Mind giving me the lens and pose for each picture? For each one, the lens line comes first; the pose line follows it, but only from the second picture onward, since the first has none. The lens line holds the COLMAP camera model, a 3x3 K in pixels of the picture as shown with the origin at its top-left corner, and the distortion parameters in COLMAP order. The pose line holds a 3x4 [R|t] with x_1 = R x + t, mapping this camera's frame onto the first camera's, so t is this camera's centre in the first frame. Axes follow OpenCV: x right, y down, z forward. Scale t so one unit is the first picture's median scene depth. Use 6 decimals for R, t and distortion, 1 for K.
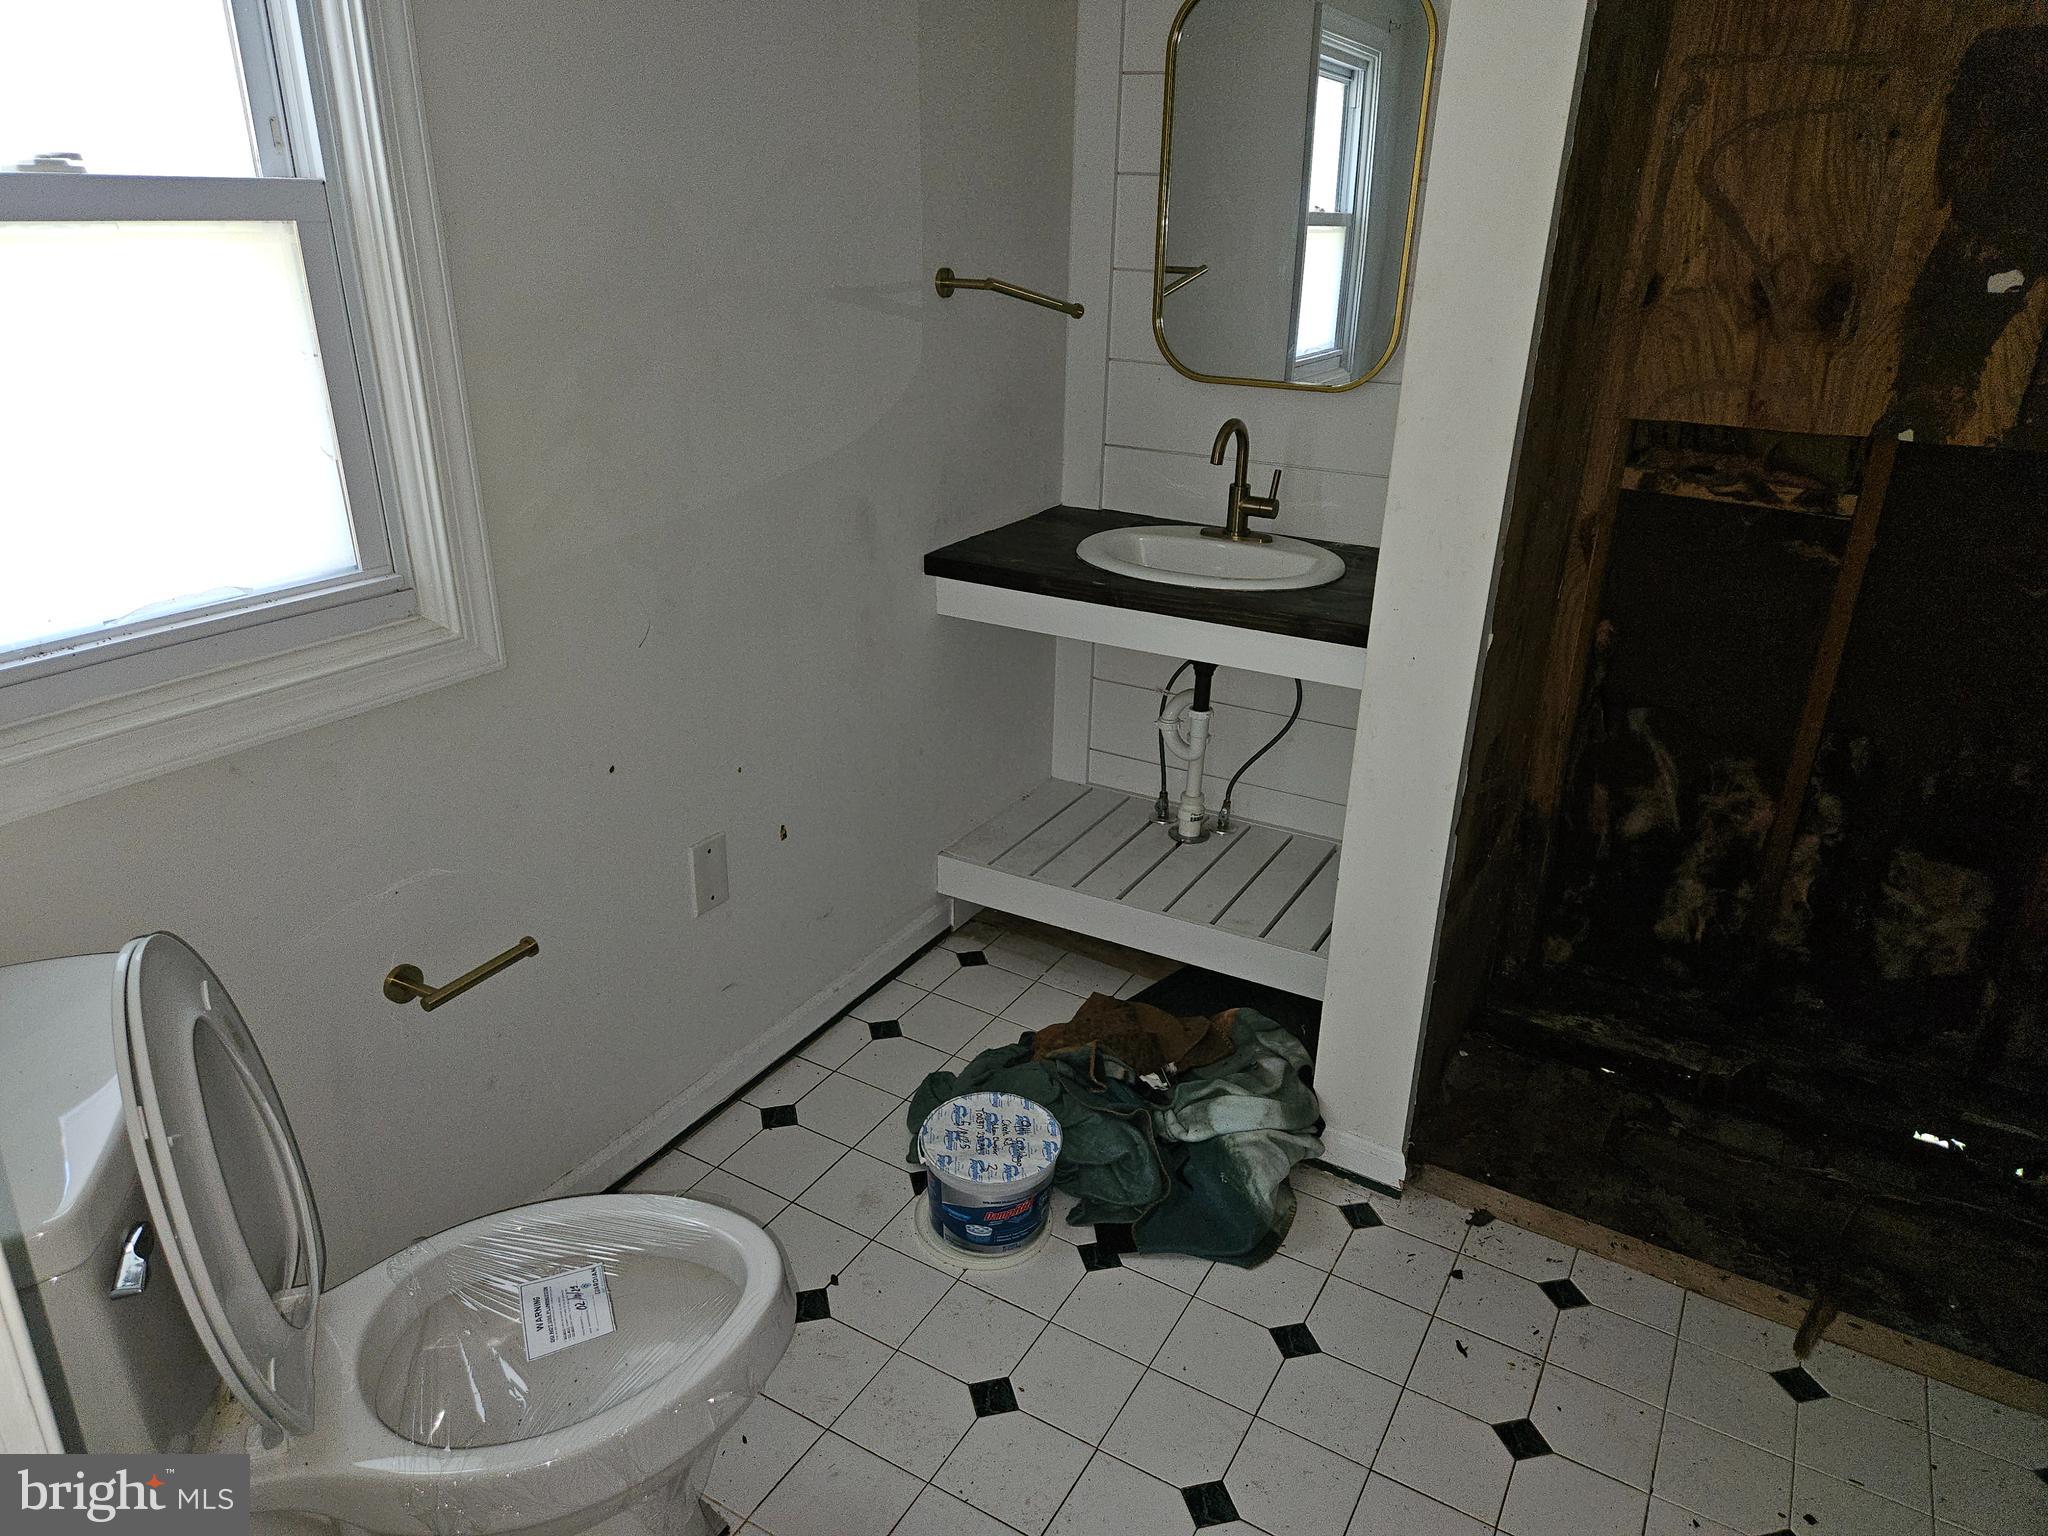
lens RADIAL K [[1365.3, 0, 1032.9], [0, 1365.3, 772.1], [0, 0, 1]] dist [0.058226, -0.039371]
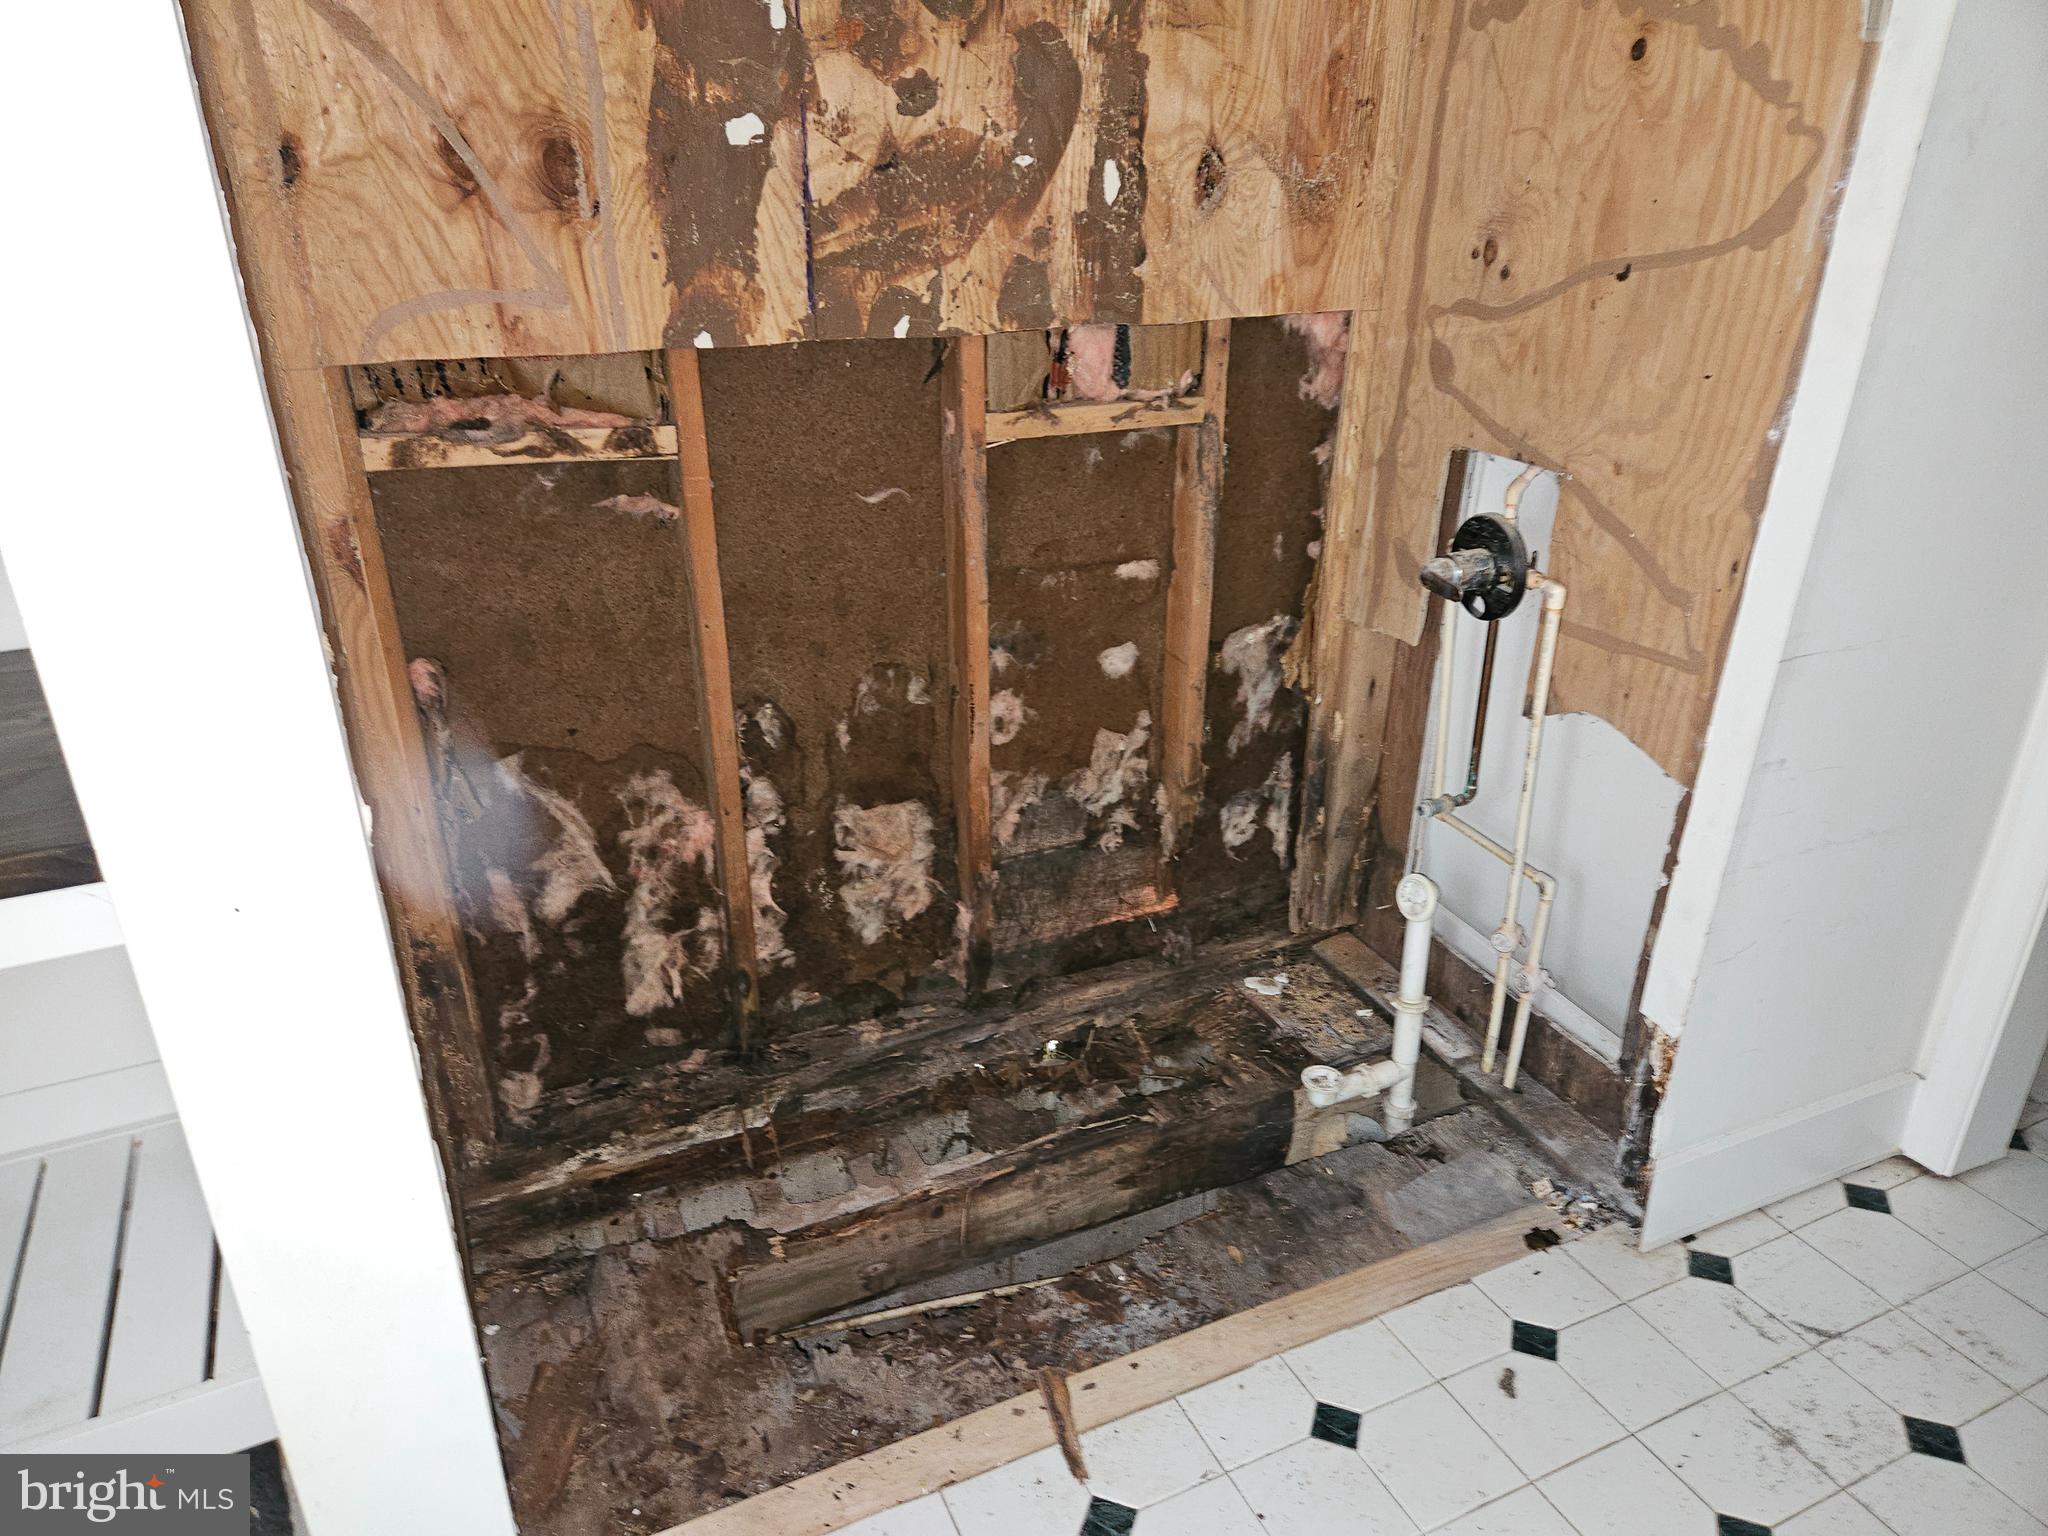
lens RADIAL K [[1365.3, 0, 1023.6], [0, 1365.3, 766.6], [0, 0, 1]] dist [0.058226, -0.039371]
pose [[0.578969, -0.365414, 0.728881, 0.075444], [0.324055, 0.923438, 0.205548, -0.110111], [-0.748187, 0.117191, 0.653057, 0.353174]]
